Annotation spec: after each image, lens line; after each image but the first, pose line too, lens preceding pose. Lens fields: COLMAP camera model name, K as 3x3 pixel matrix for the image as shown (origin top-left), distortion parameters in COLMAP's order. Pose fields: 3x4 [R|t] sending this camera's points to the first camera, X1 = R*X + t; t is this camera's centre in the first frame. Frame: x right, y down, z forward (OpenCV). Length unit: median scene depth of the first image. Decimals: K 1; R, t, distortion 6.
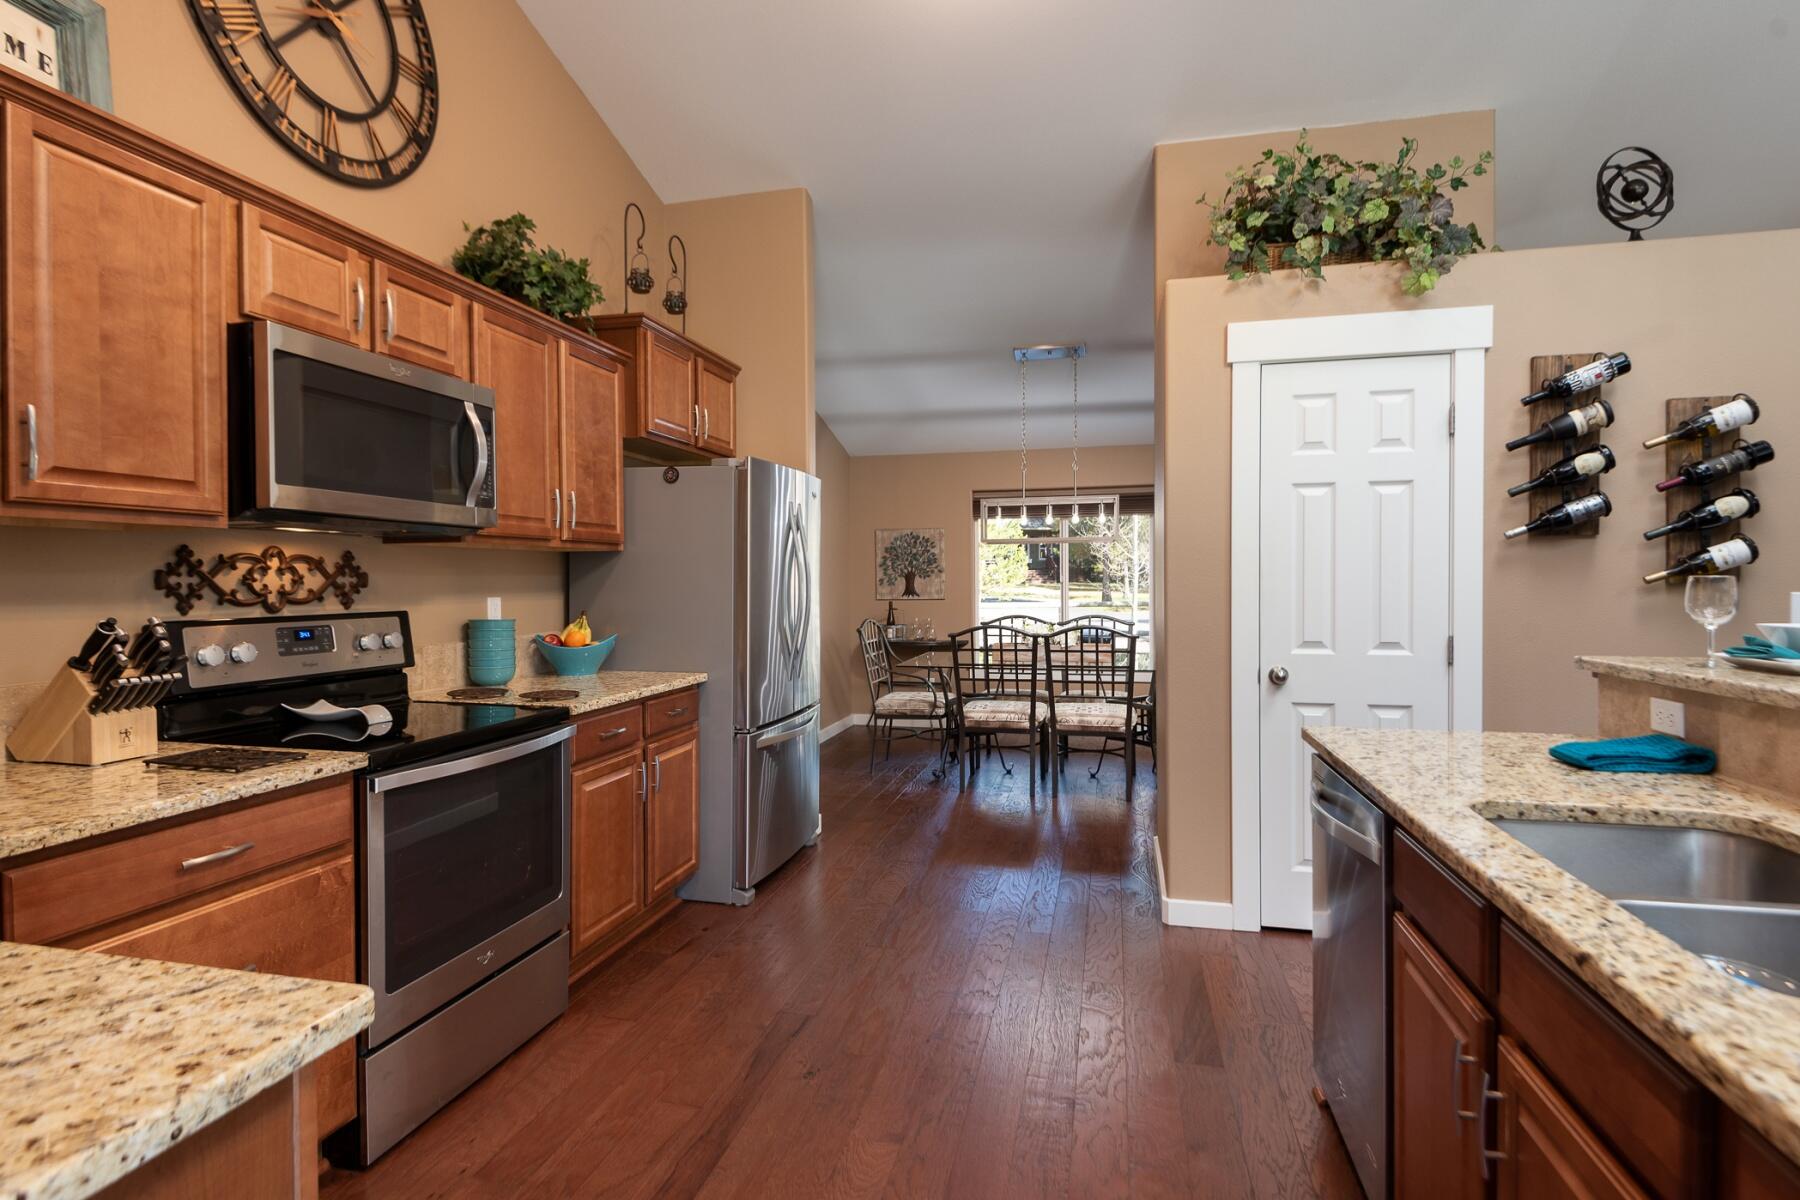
lens RADIAL K [[902.2, 0, 896.1], [0, 902.2, 599.8], [0, 0, 1]] dist [0.000447, -0.001167]
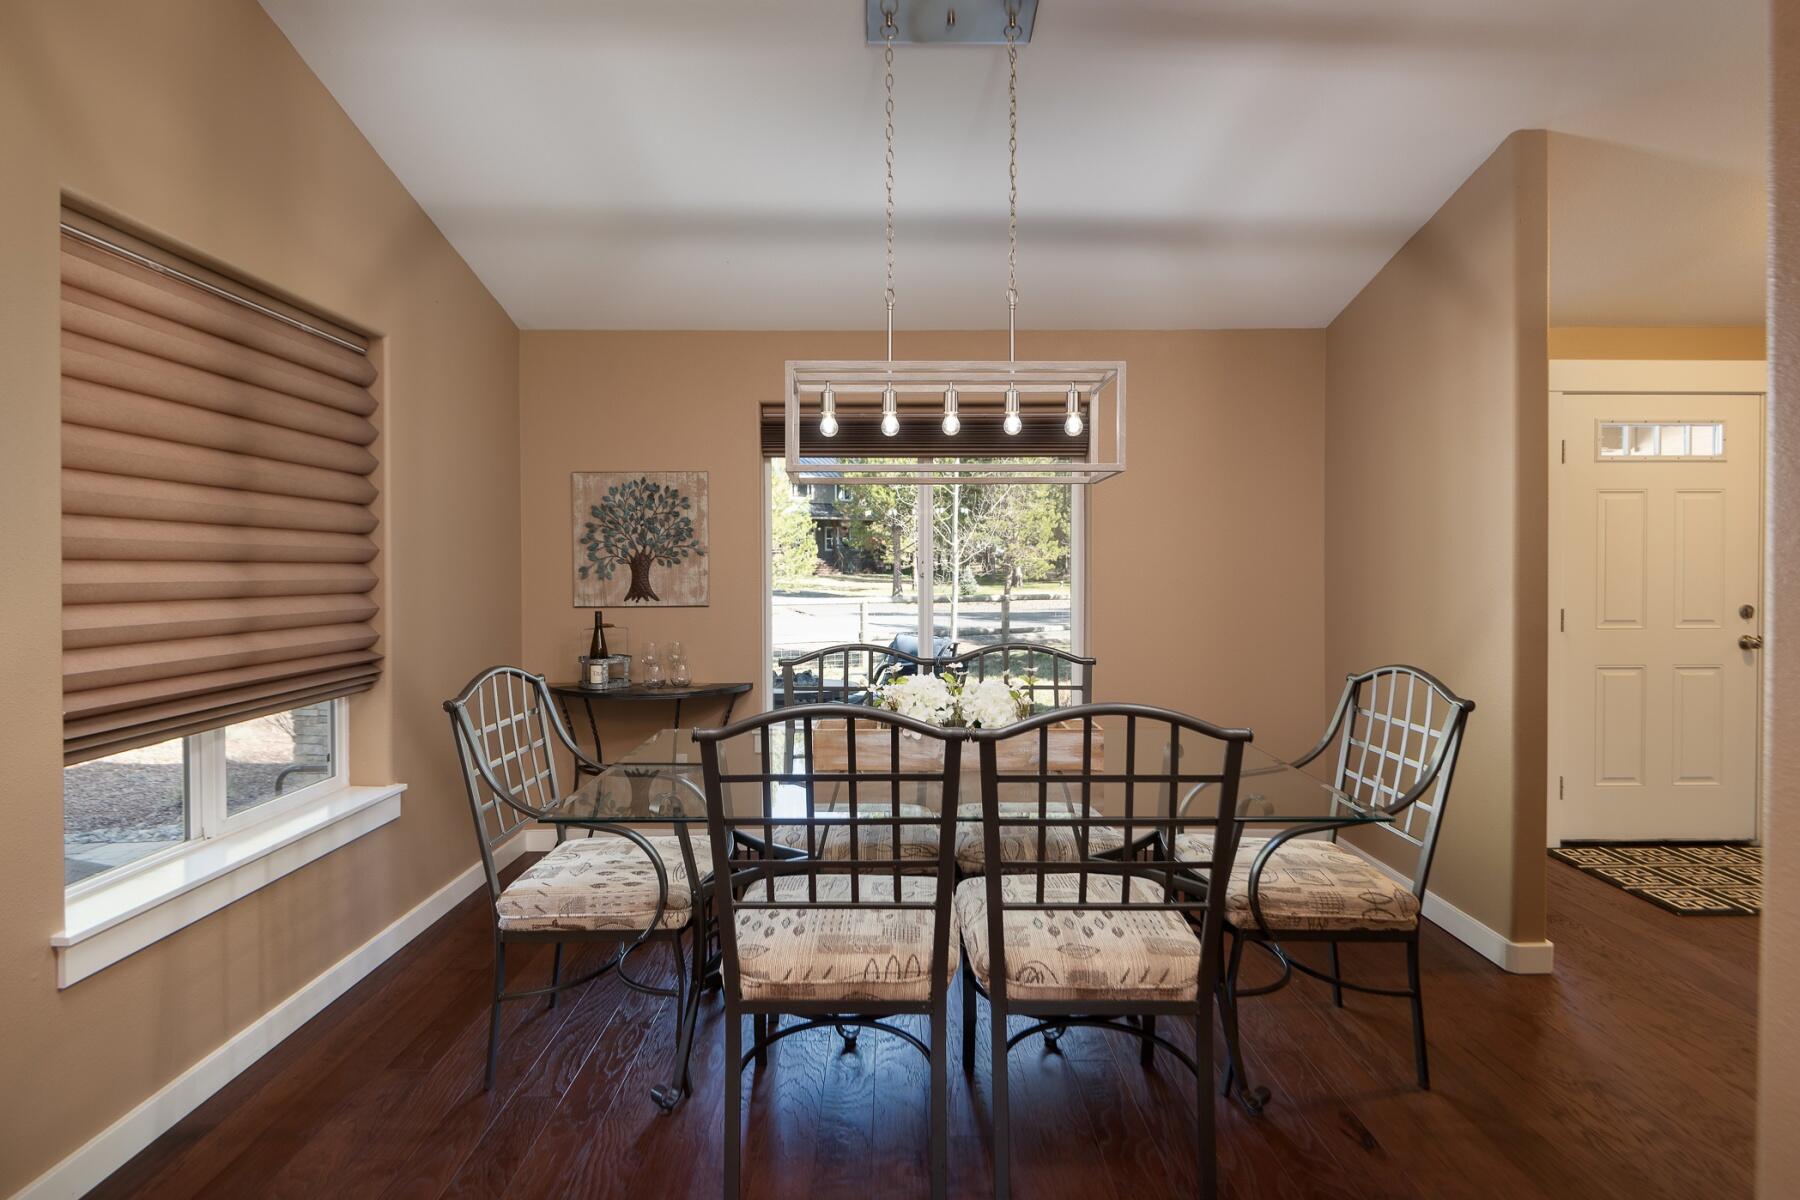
lens RADIAL K [[902.2, 0, 895.7], [0, 902.2, 597.9], [0, 0, 1]] dist [0.000447, -0.001167]
pose [[0.972279, -0.001081, 0.233819, 0.036988], [-0.000926, 0.999964, 0.008476, -0.009928], [-0.233820, -0.008458, 0.972243, 0.454915]]
